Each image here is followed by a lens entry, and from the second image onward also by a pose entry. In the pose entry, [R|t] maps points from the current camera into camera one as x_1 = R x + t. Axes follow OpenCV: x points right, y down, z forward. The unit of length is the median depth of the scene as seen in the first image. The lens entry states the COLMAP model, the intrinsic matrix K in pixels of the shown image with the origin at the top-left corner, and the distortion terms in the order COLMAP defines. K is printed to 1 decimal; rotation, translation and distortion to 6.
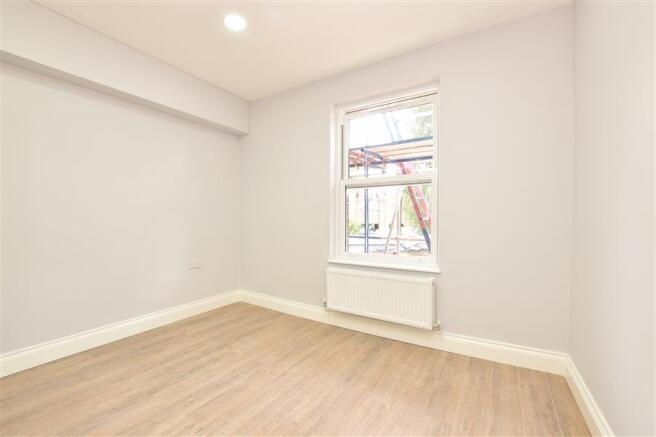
lens RADIAL K [[290.6, 0, 332.1], [0, 290.6, 223.5], [0, 0, 1]] dist [-0.028450, 0.000752]
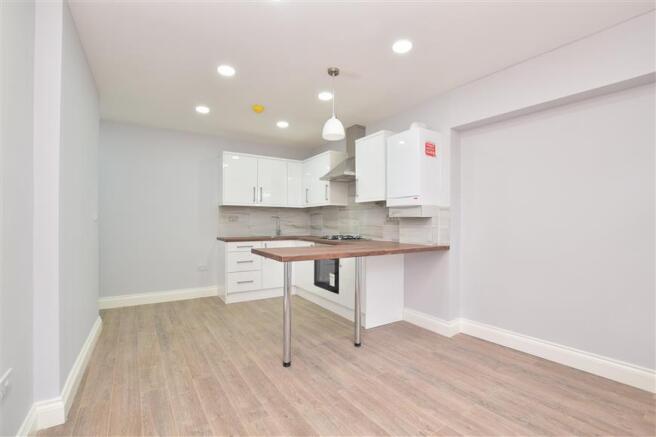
lens RADIAL K [[290.6, 0, 332.1], [0, 290.6, 223.5], [0, 0, 1]] dist [-0.028450, 0.000752]
pose [[-0.417100, 0.002923, -0.908856, 0.415819], [-0.020369, 0.999714, 0.012563, -0.051329], [0.908632, 0.023752, -0.416921, 0.701063]]
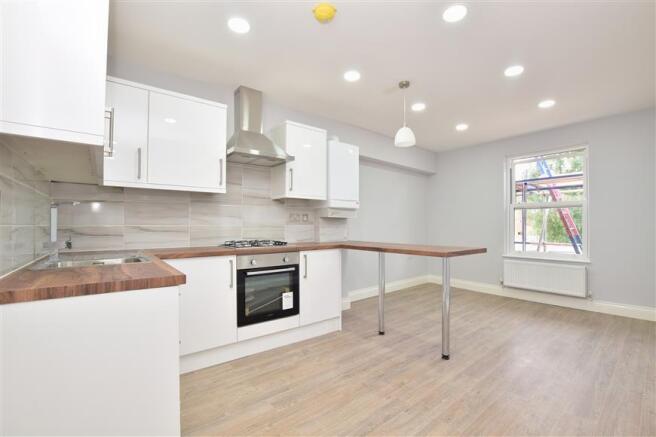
lens RADIAL K [[290.6, 0, 332.1], [0, 290.6, 223.5], [0, 0, 1]] dist [-0.028450, 0.000752]
pose [[0.945480, -0.002111, -0.325675, -0.482820], [-0.006756, 0.999637, -0.026093, -0.000318], [0.325611, 0.026870, 0.945122, -0.991729]]
